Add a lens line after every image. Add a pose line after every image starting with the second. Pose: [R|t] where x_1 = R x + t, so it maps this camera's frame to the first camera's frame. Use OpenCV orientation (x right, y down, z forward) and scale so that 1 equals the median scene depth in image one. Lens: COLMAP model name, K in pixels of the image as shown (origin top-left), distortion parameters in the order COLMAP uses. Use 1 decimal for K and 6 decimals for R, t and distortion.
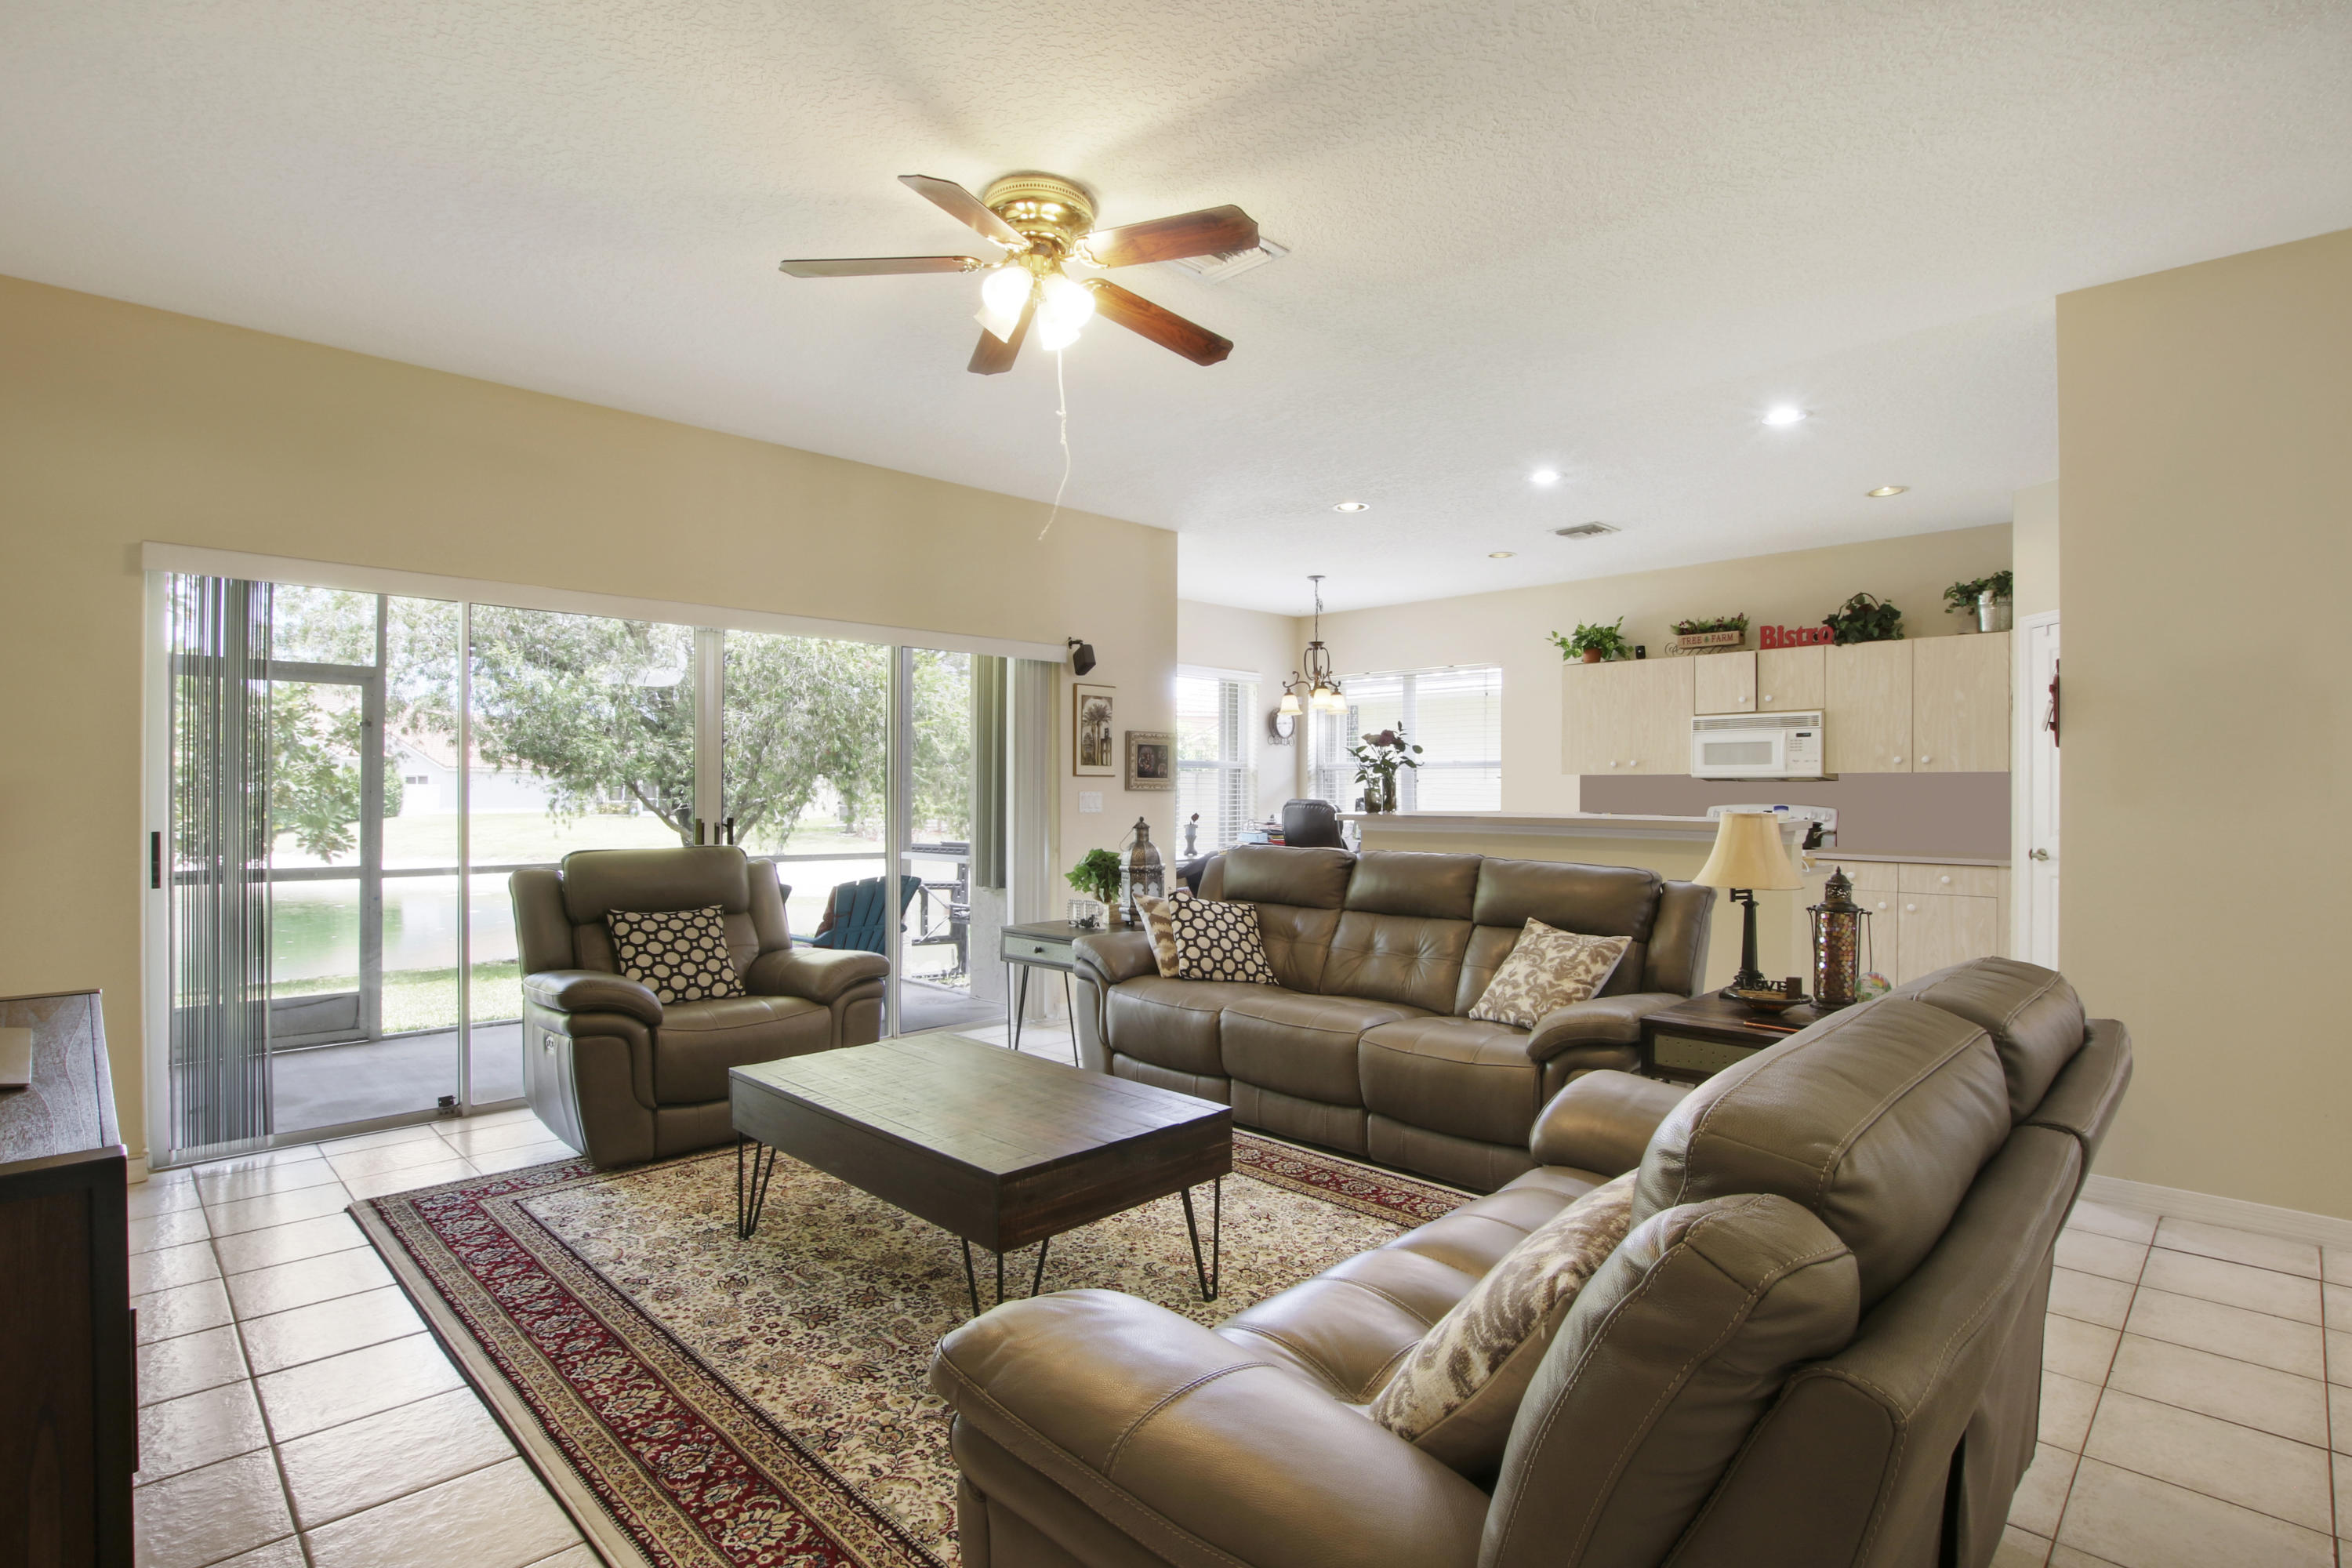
lens RADIAL K [[1120.8, 0, 1190.3], [0, 1120.8, 787.8], [0, 0, 1]] dist [-0.022144, 0.000735]
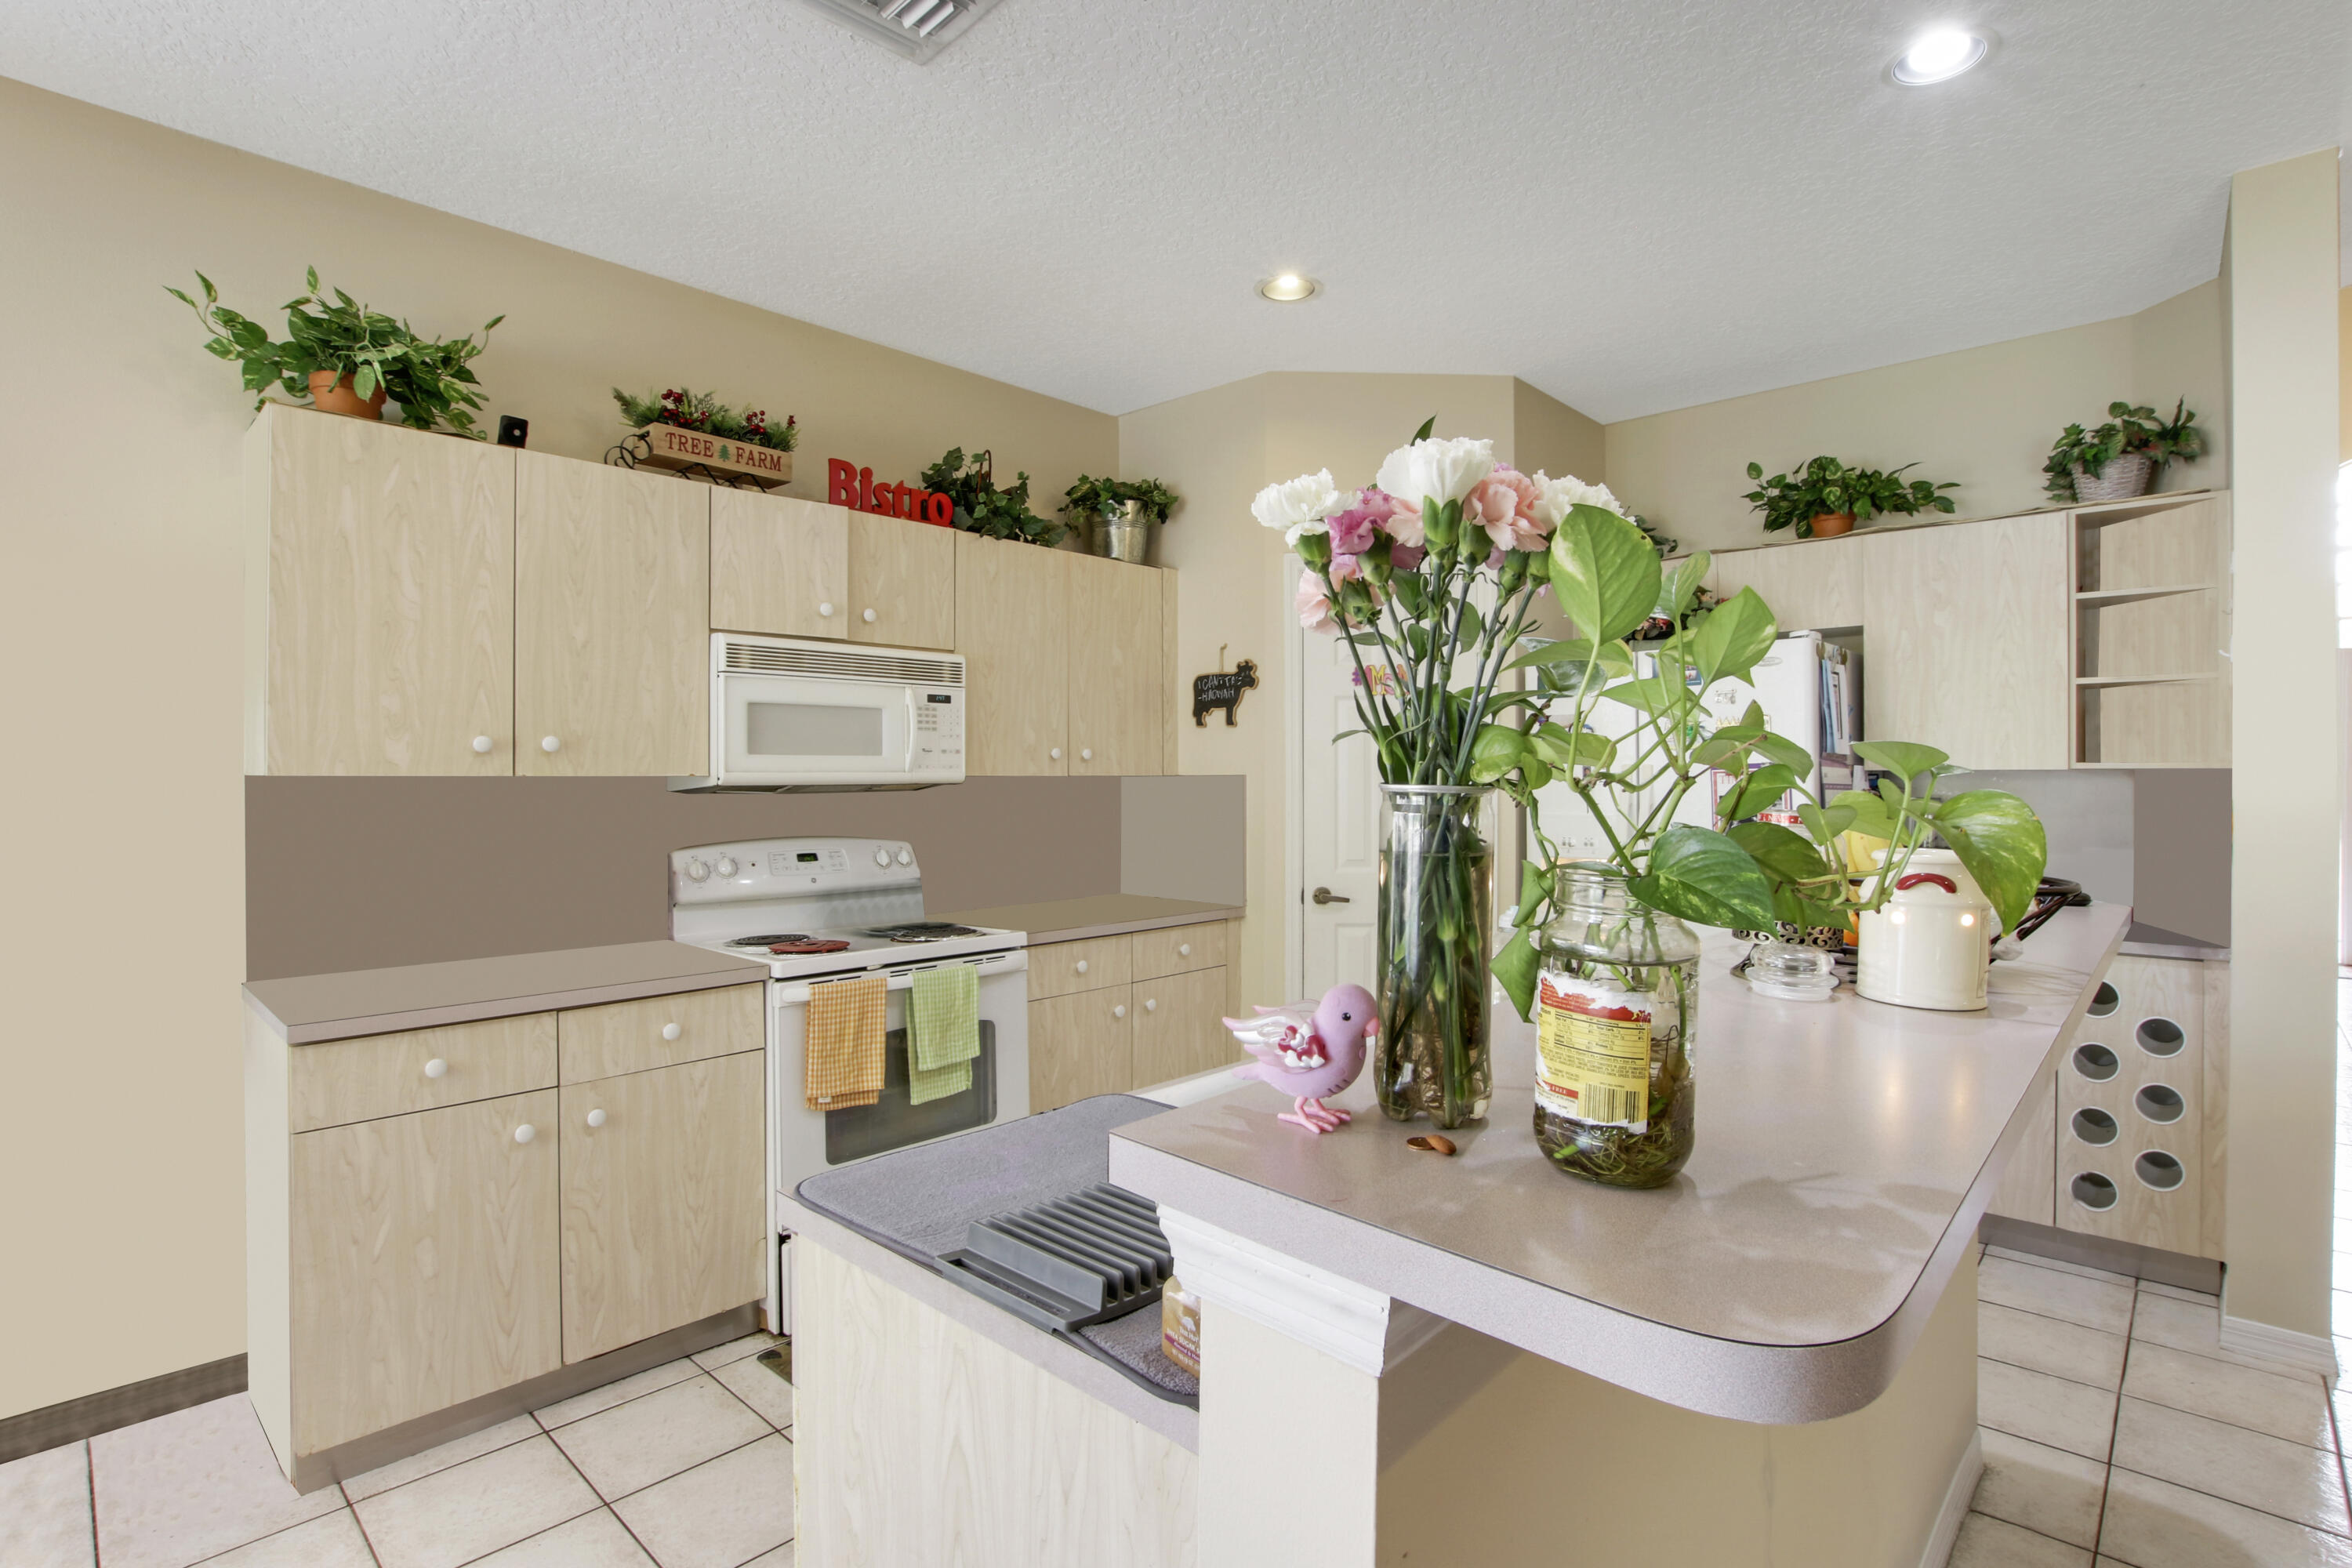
lens RADIAL K [[1116.1, 0, 1148.1], [0, 1116.1, 767.8], [0, 0, 1]] dist [0.000162, 0.000230]
pose [[-0.000226, 0.008587, 0.999963, 0.051141], [0.001649, 0.999962, -0.008587, -0.012331], [-0.999999, 0.001647, -0.000240, 0.917659]]
